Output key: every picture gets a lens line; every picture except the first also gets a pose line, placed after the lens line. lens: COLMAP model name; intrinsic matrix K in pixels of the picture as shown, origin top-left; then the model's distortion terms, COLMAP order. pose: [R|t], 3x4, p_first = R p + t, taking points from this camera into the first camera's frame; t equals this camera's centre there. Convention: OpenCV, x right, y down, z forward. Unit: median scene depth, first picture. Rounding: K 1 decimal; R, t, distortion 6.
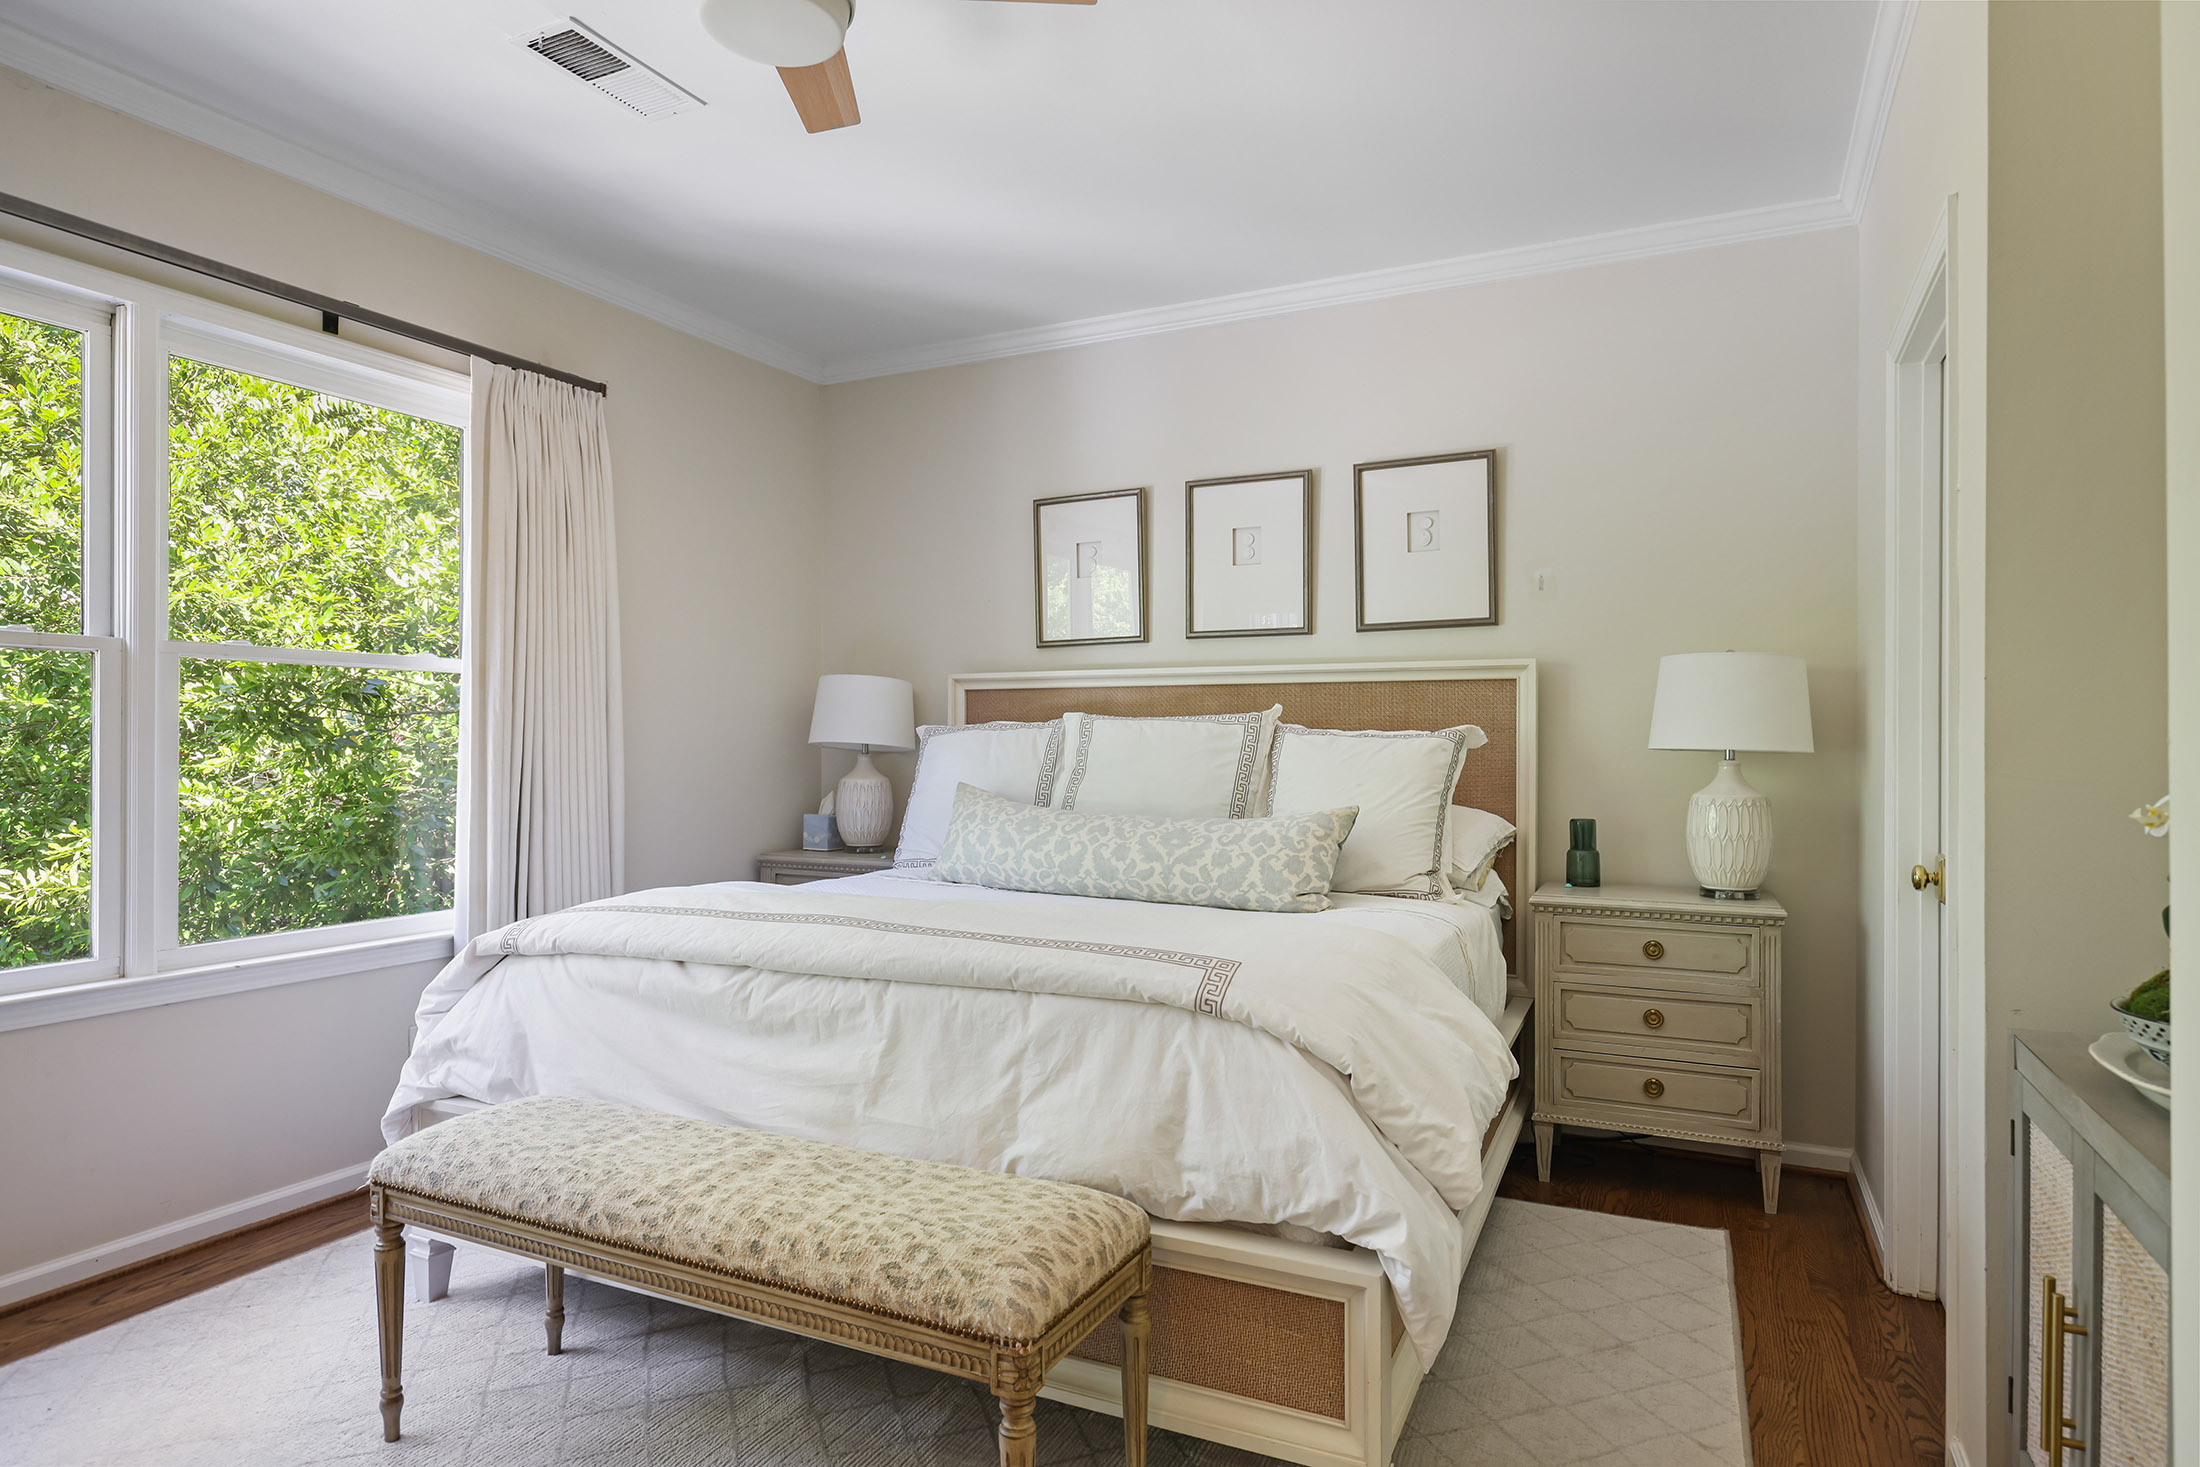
lens RADIAL K [[1252.2, 0, 1102.1], [0, 1252.2, 738.6], [0, 0, 1]] dist [0.003961, 0.006441]
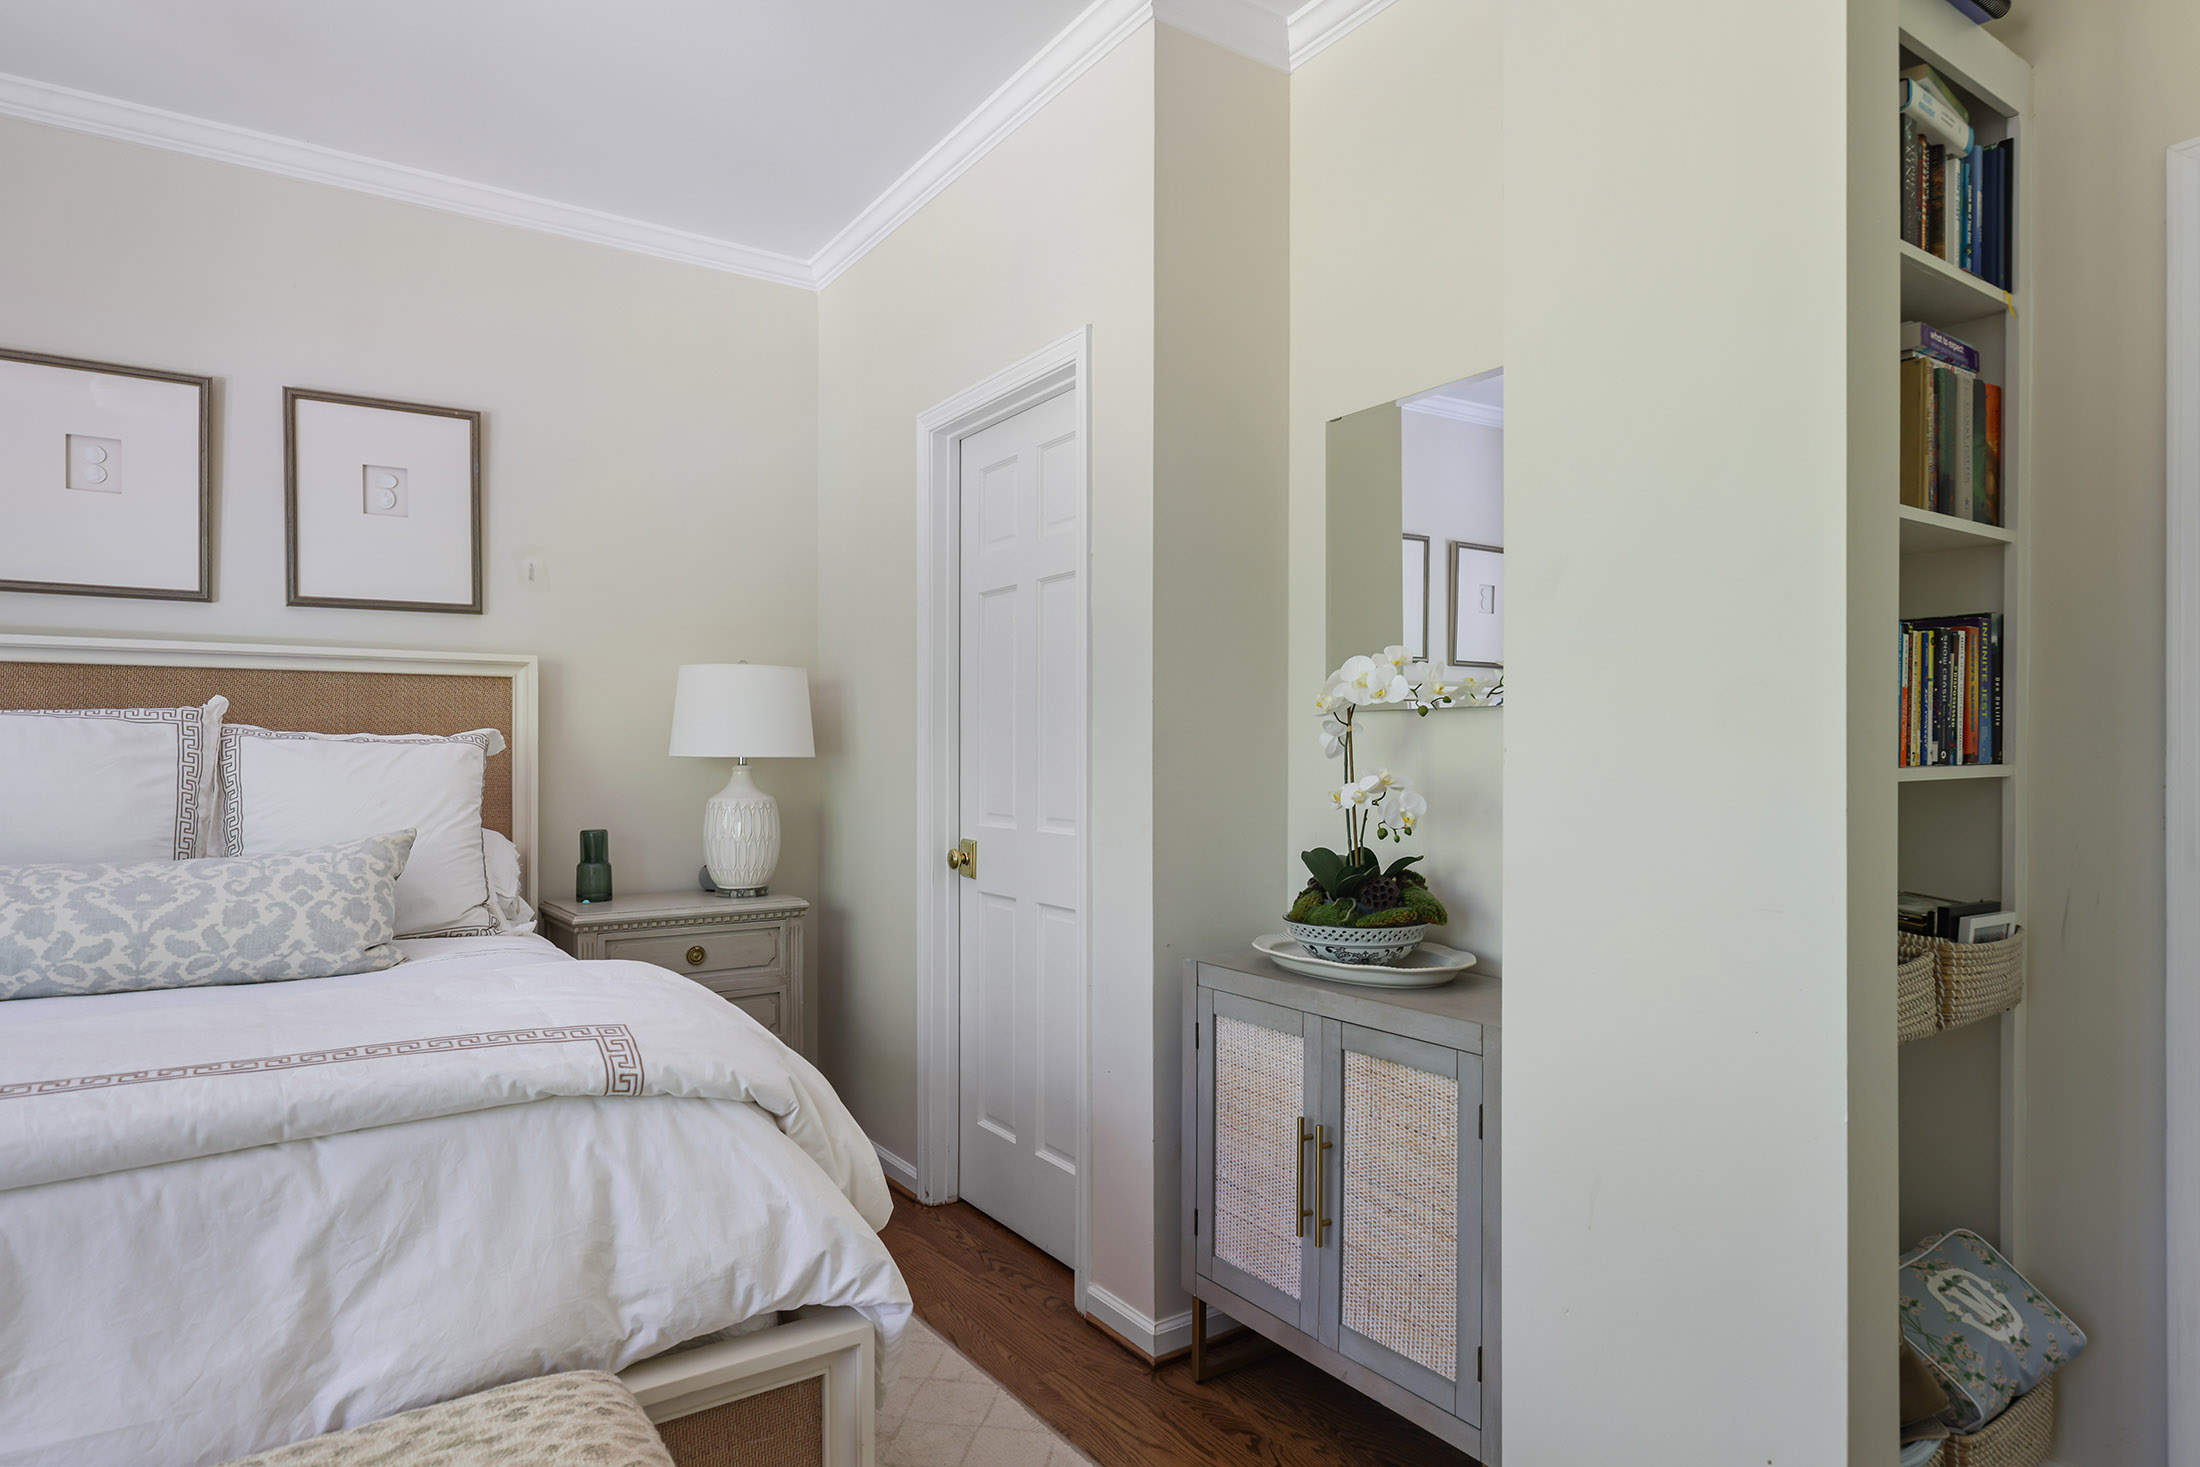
lens RADIAL K [[1252.2, 0, 1146.5], [0, 1252.2, 751.4], [0, 0, 1]] dist [0.003961, 0.006441]
pose [[0.488895, -0.003270, 0.872337, -0.270863], [-0.001462, 0.999988, 0.004568, 0.000186], [-0.872341, -0.003509, 0.488885, 0.206653]]
